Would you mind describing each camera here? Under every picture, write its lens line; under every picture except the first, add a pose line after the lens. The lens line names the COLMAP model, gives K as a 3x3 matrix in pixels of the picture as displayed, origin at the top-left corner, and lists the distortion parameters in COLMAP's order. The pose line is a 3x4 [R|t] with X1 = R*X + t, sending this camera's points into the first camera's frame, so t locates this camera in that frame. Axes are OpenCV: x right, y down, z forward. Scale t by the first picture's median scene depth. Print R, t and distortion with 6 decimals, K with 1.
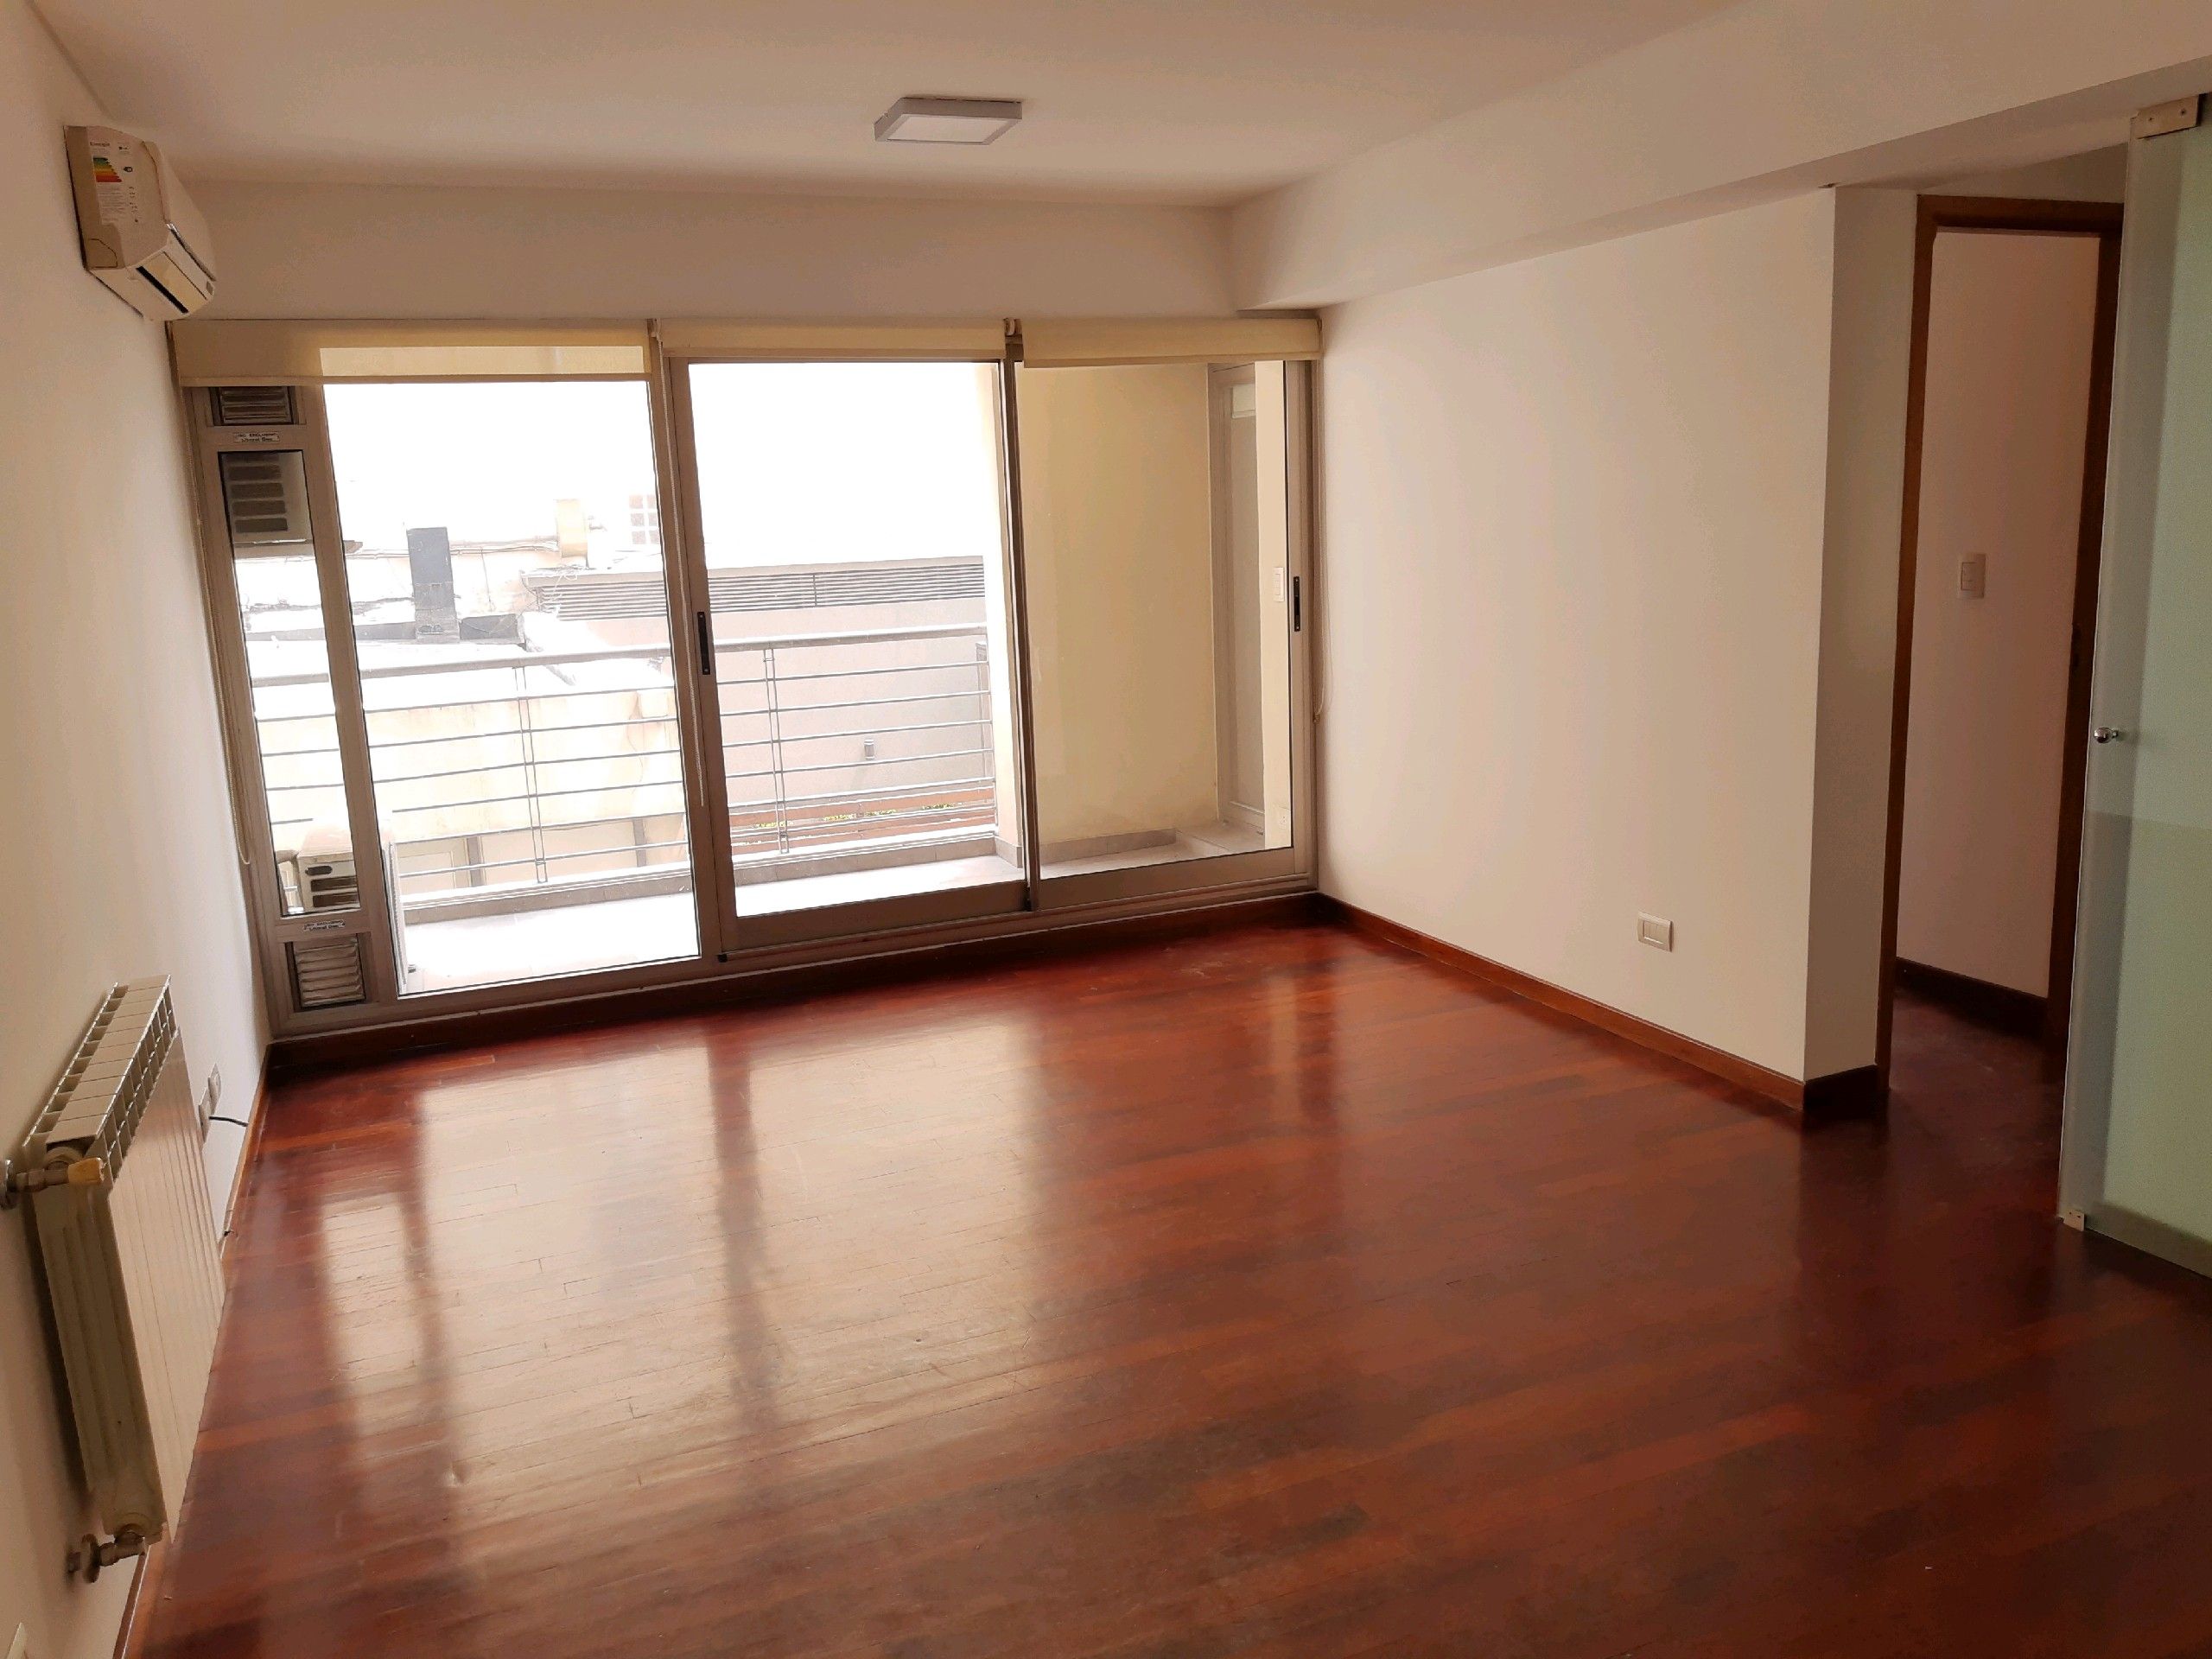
lens RADIAL K [[1670.0, 0, 1106.0], [0, 1670.0, 829.5], [0, 0, 1]] dist [0.000697, -0.049512]
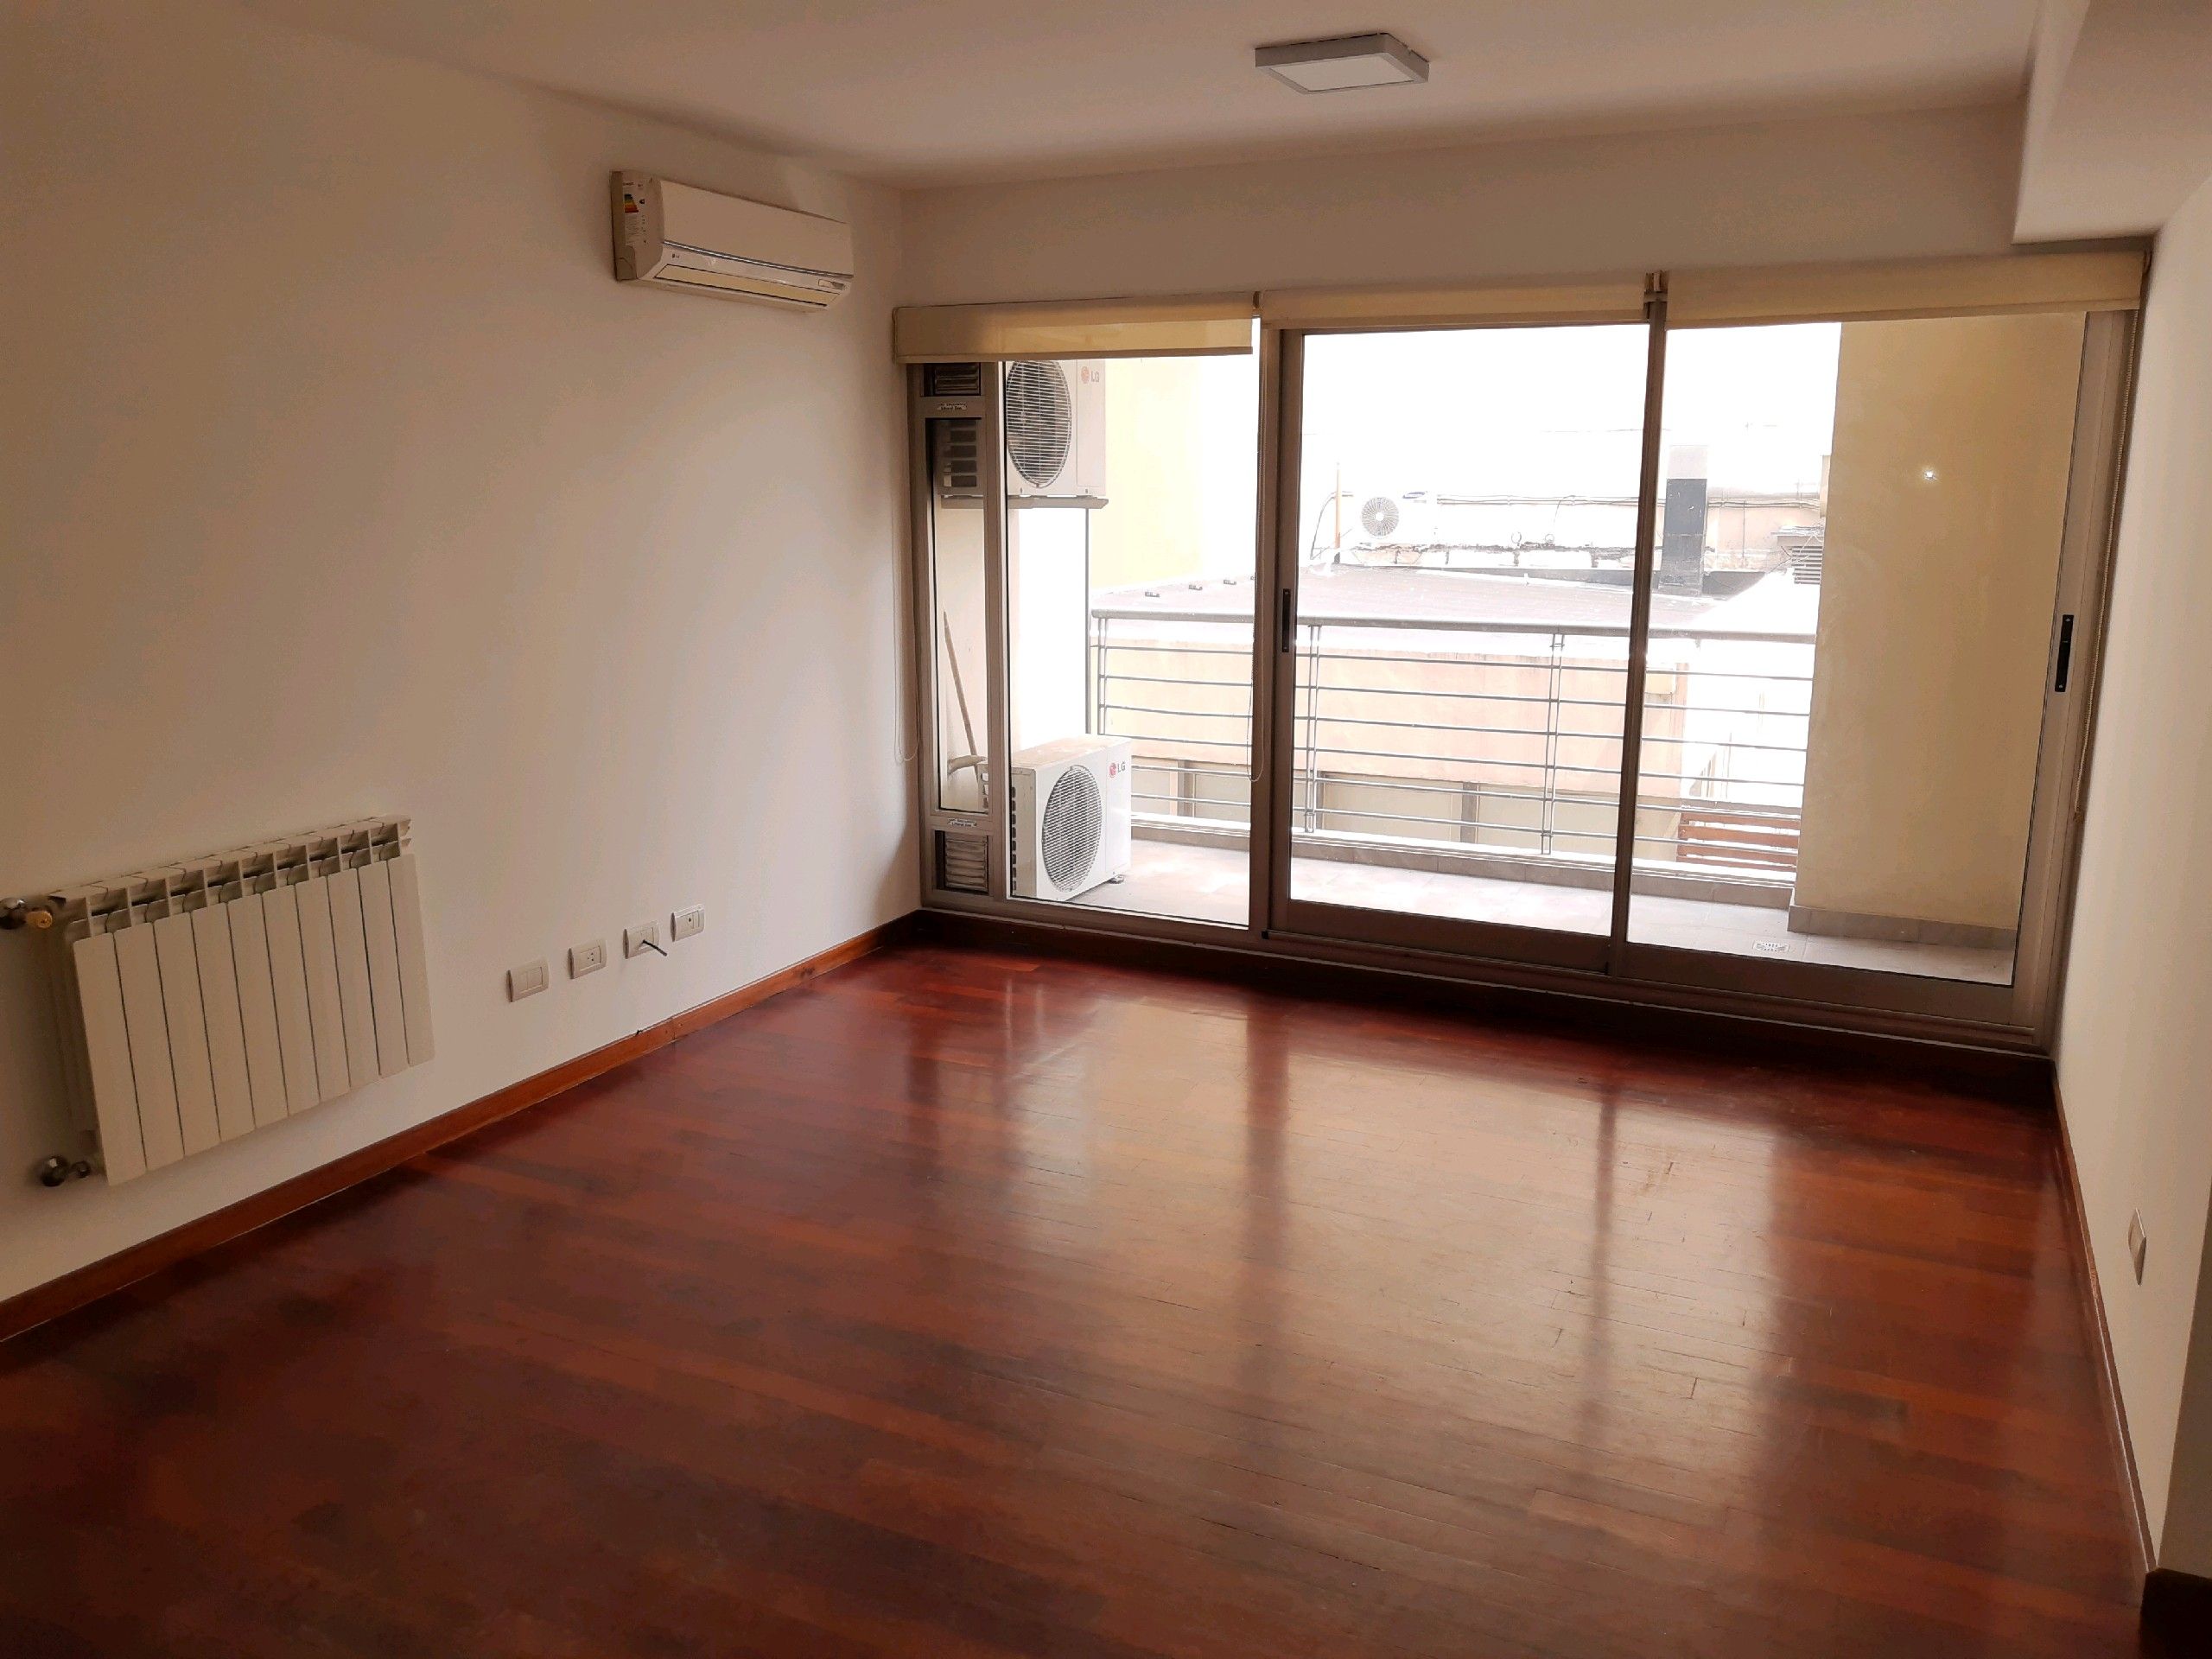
lens RADIAL K [[1661.2, 0, 1104.5], [0, 1661.2, 788.8], [0, 0, 1]] dist [0.065351, -0.167030]
pose [[0.658168, 0.179180, -0.731238, 0.419285], [-0.172481, 0.981320, 0.085214, -0.077030], [0.732848, 0.070039, 0.676778, 0.256057]]
